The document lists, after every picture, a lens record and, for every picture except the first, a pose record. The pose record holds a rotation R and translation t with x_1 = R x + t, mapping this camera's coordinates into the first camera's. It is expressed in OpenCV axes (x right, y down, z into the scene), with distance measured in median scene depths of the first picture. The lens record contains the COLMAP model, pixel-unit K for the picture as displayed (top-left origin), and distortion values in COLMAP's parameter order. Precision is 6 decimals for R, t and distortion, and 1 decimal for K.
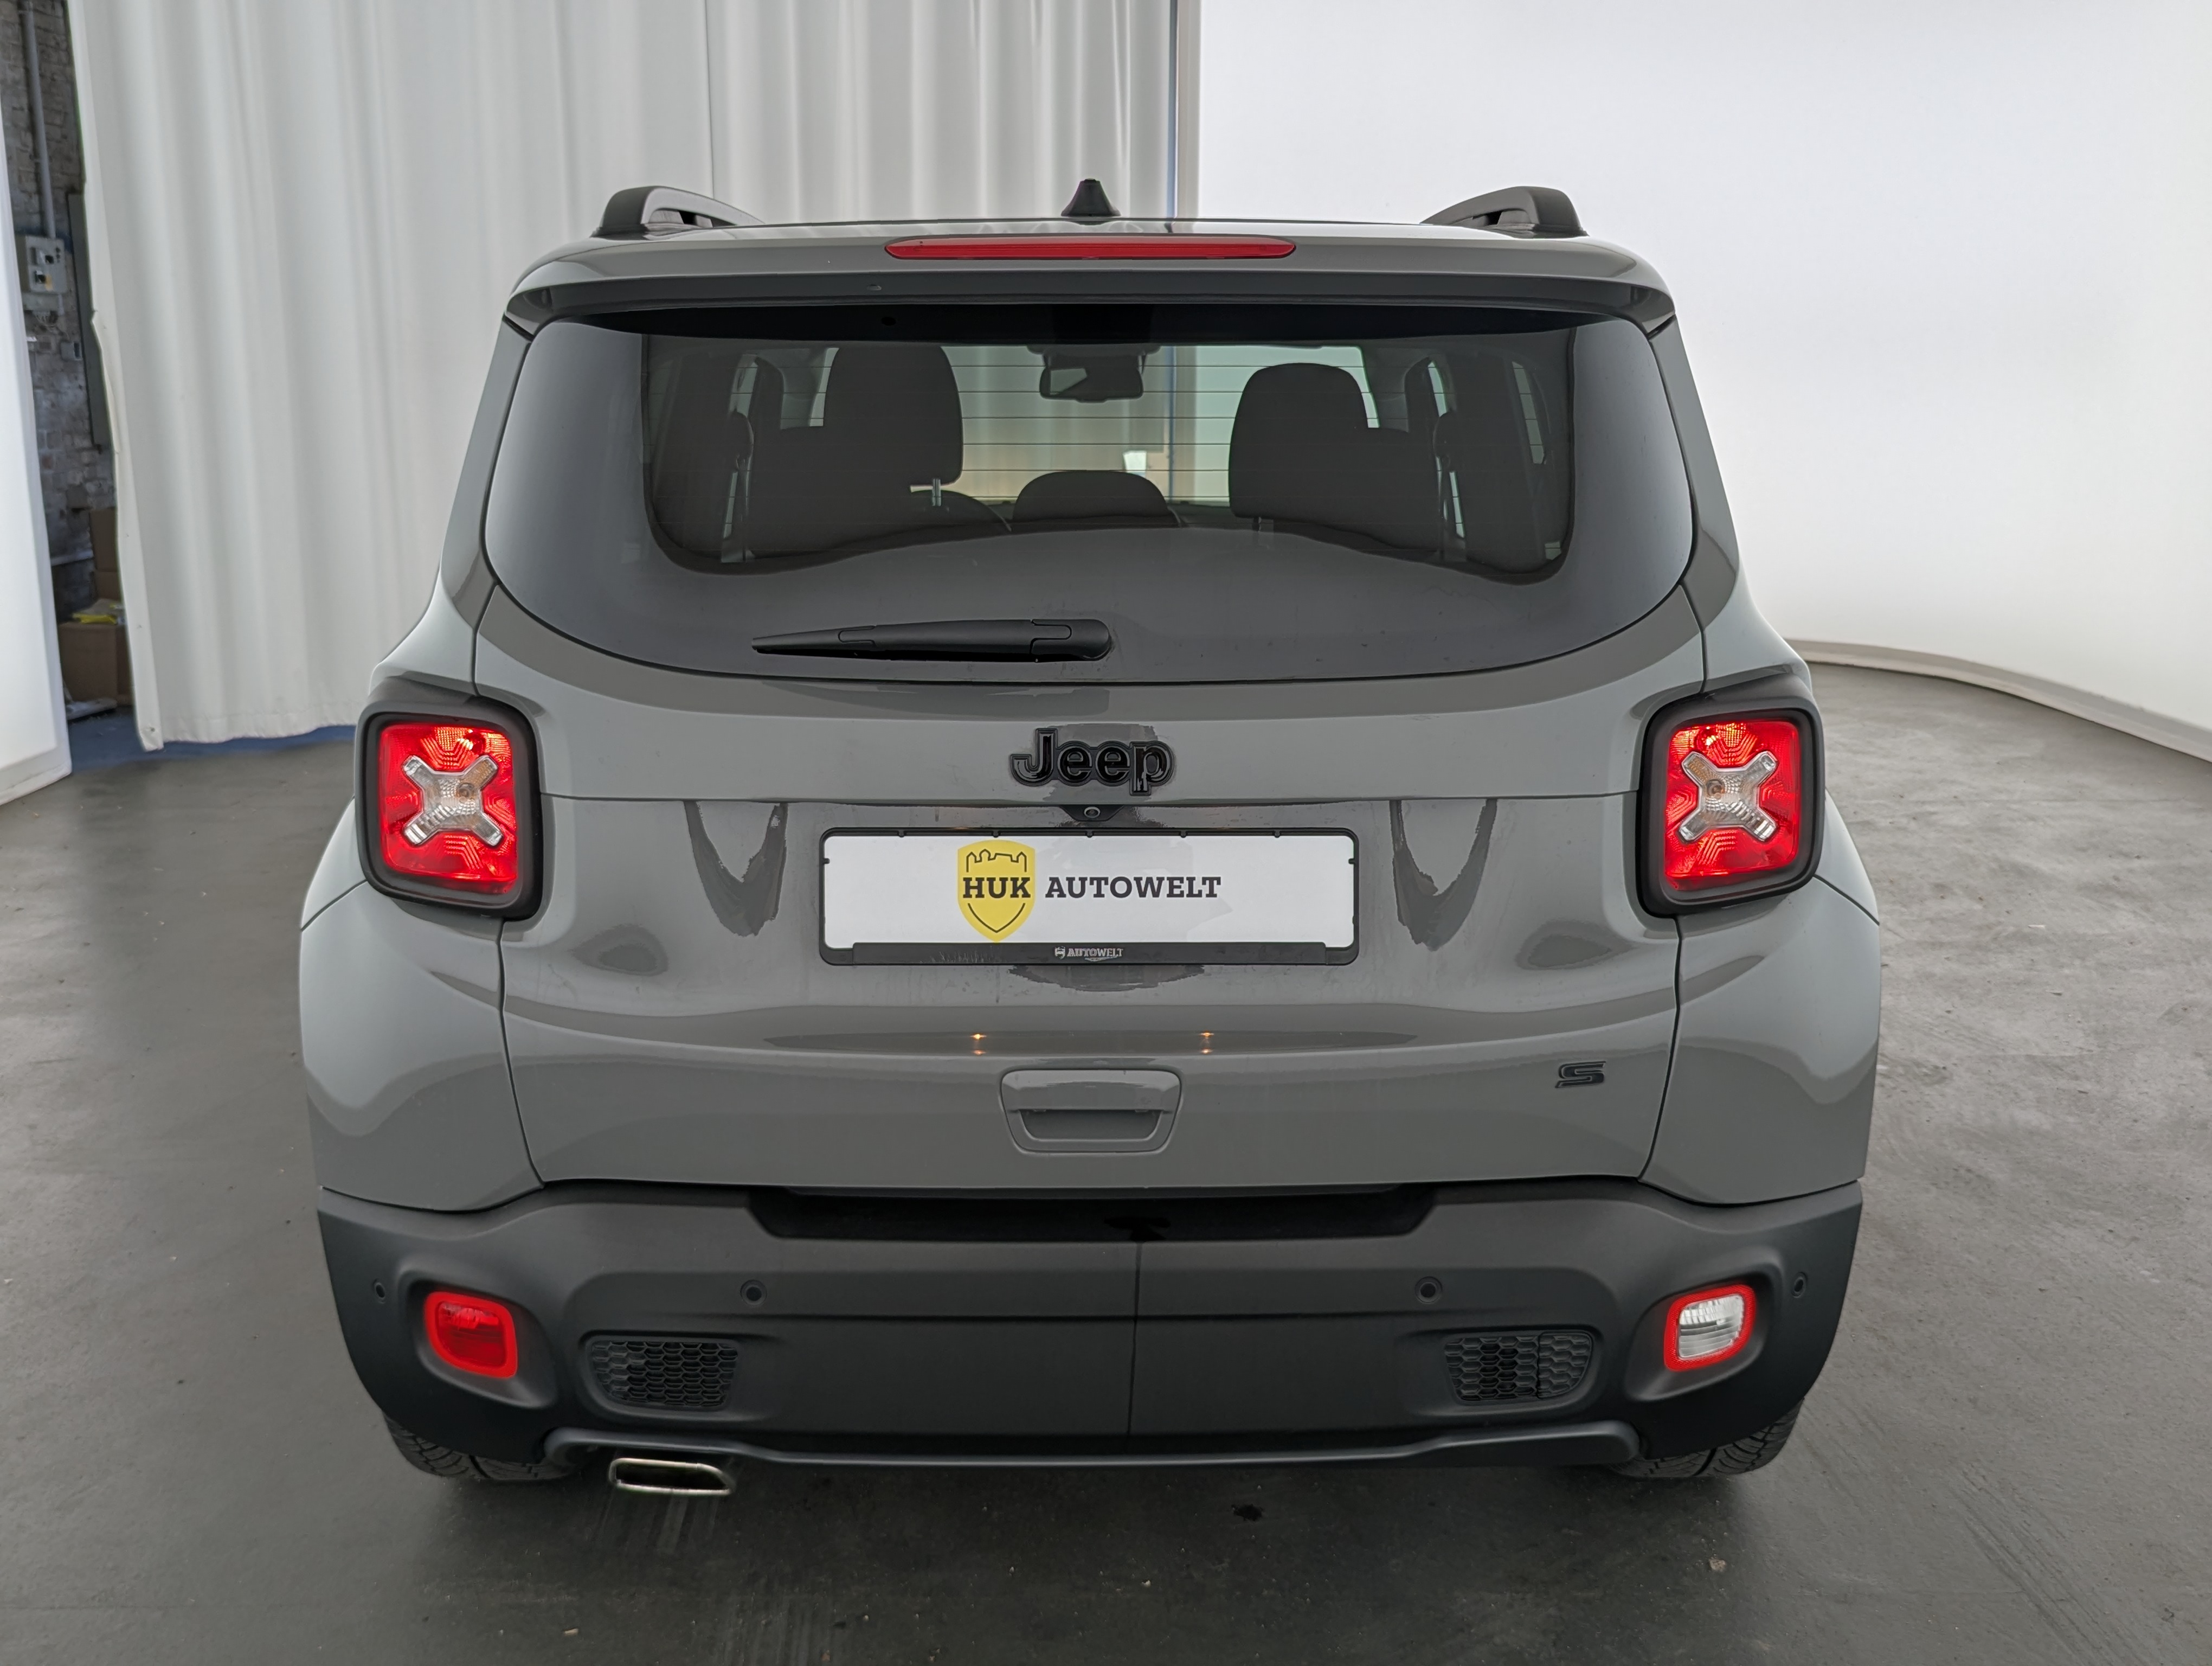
lens RADIAL K [[2064.1, 0, 1119.6], [0, 2064.1, 821.0], [0, 0, 1]] dist [0.024974, 0.007923]
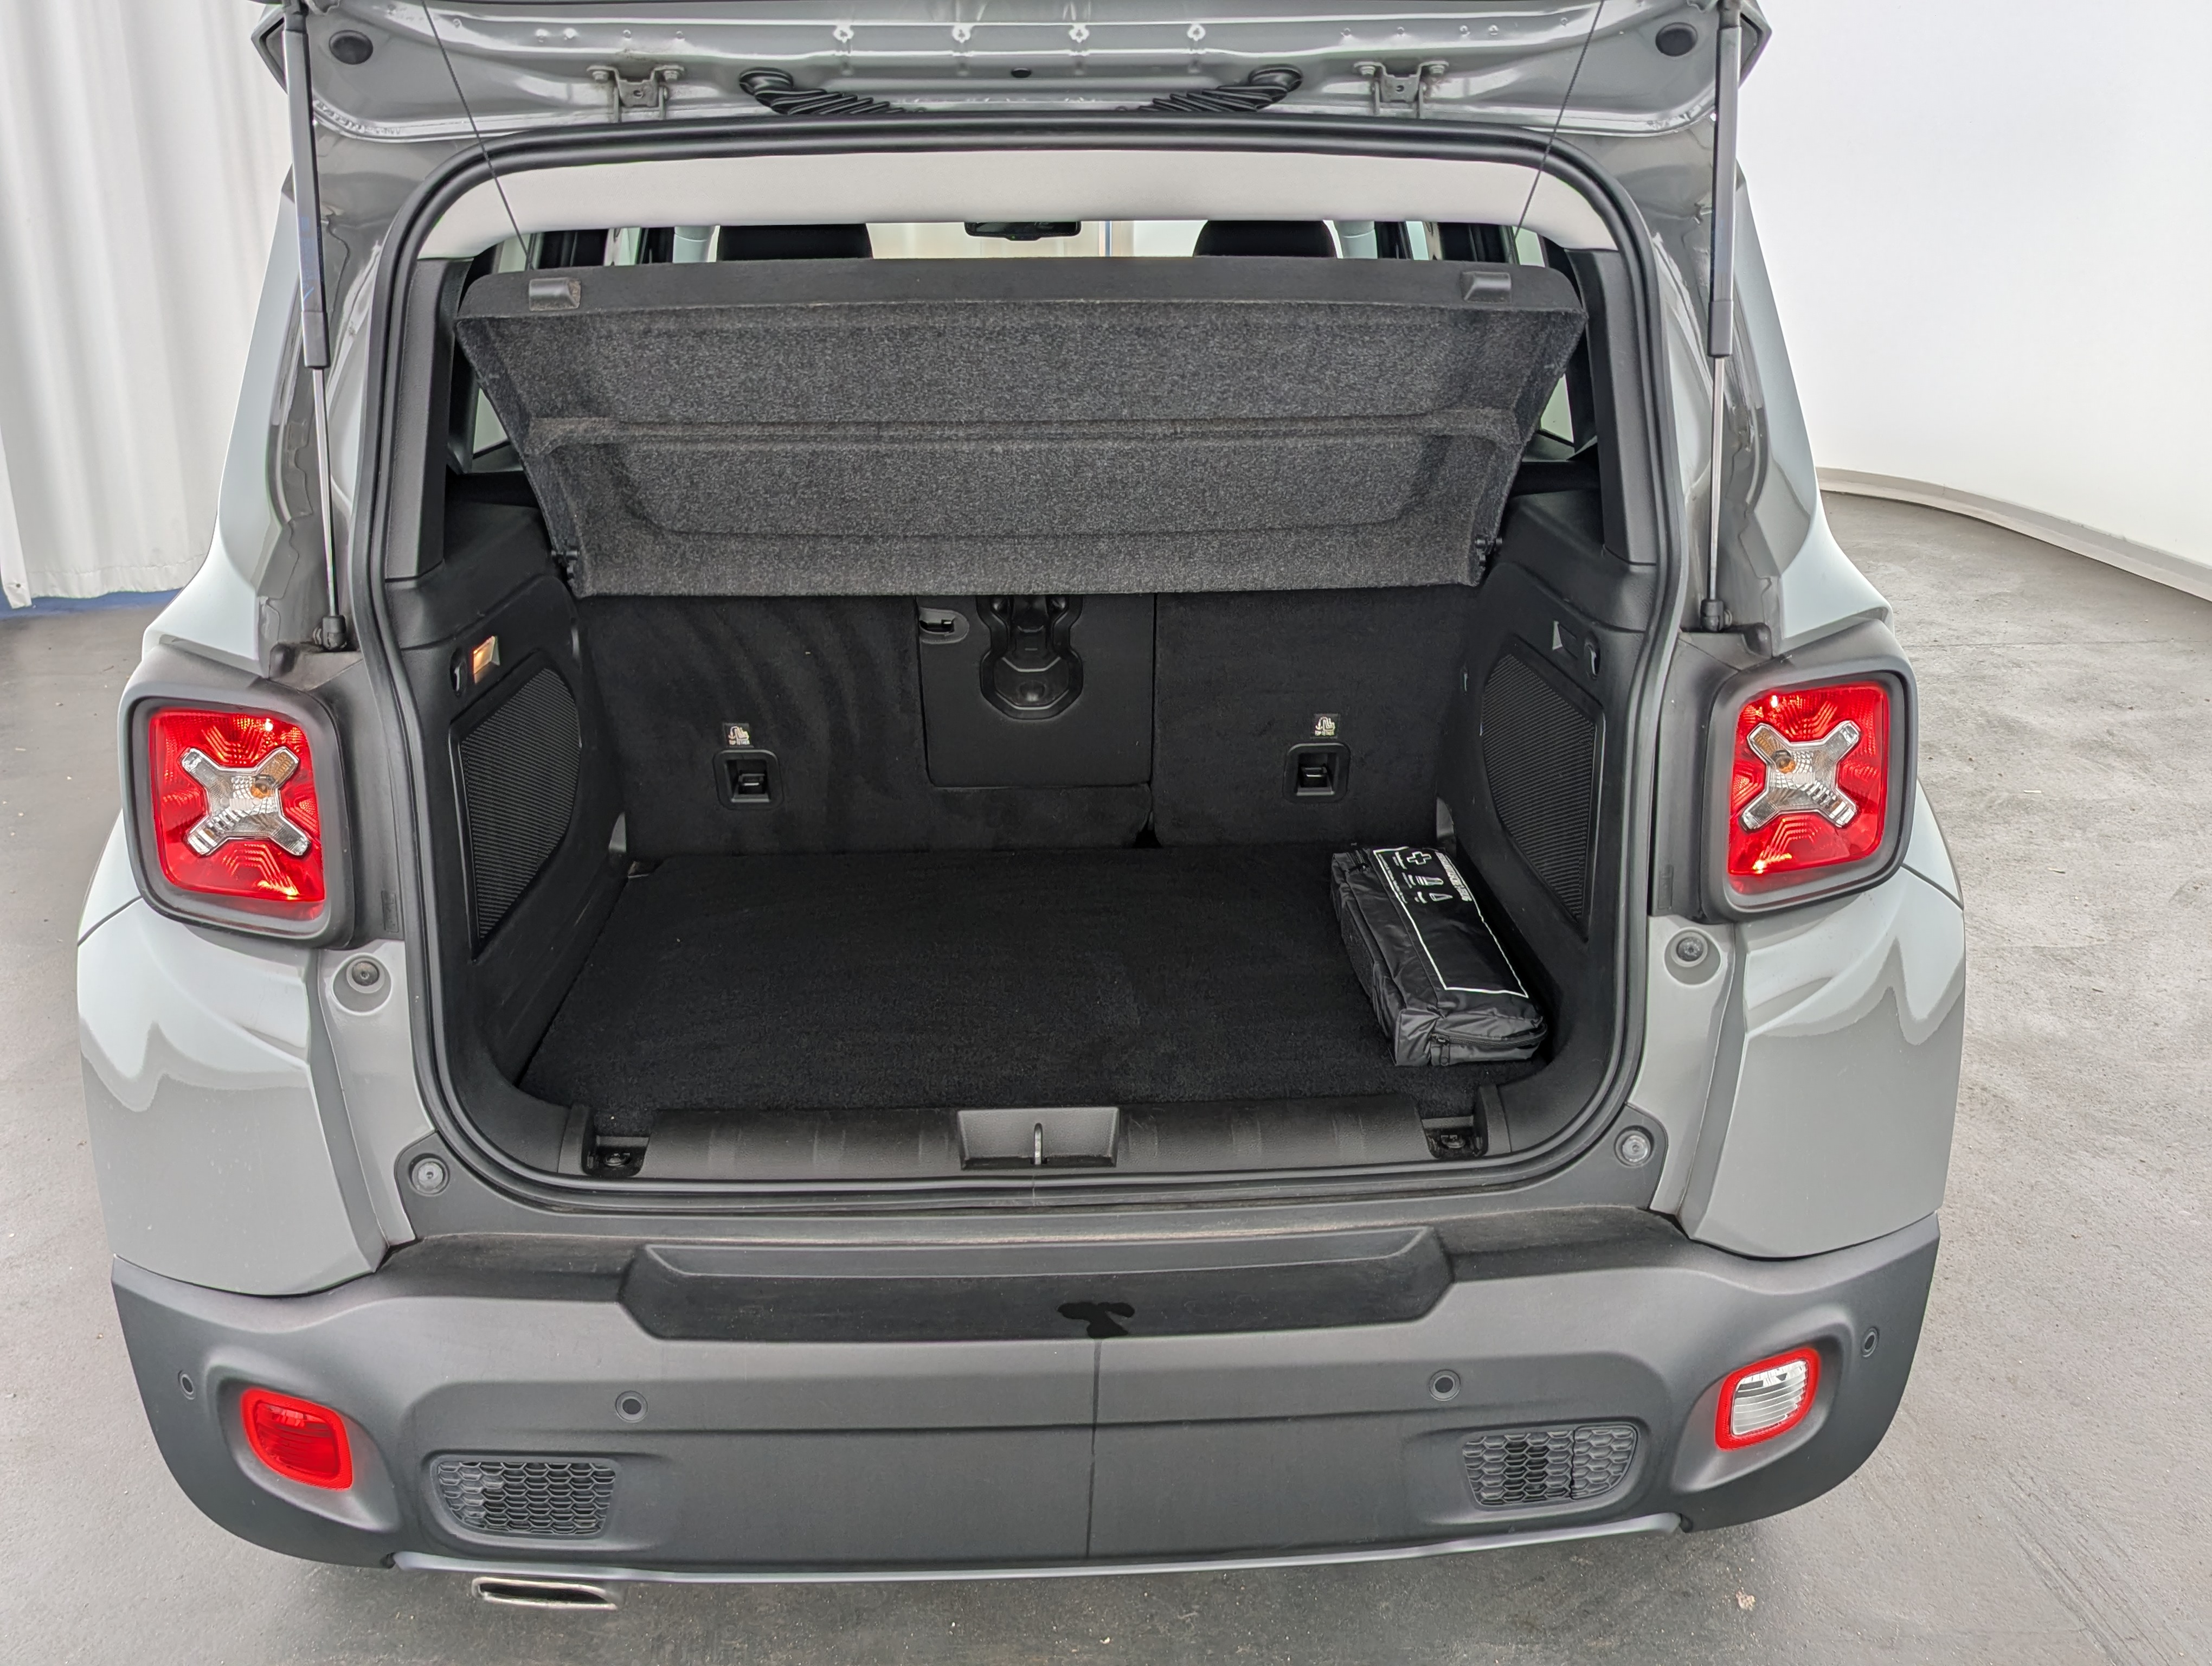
lens RADIAL K [[2094.9, 0, 1106.0], [0, 2094.9, 833.0], [0, 0, 1]] dist [0.036519, -0.013387]
pose [[0.999666, -0.012881, 0.022405, -0.002553], [0.010809, 0.995862, 0.090231, -0.054929], [-0.023474, -0.089959, 0.995669, 0.133888]]
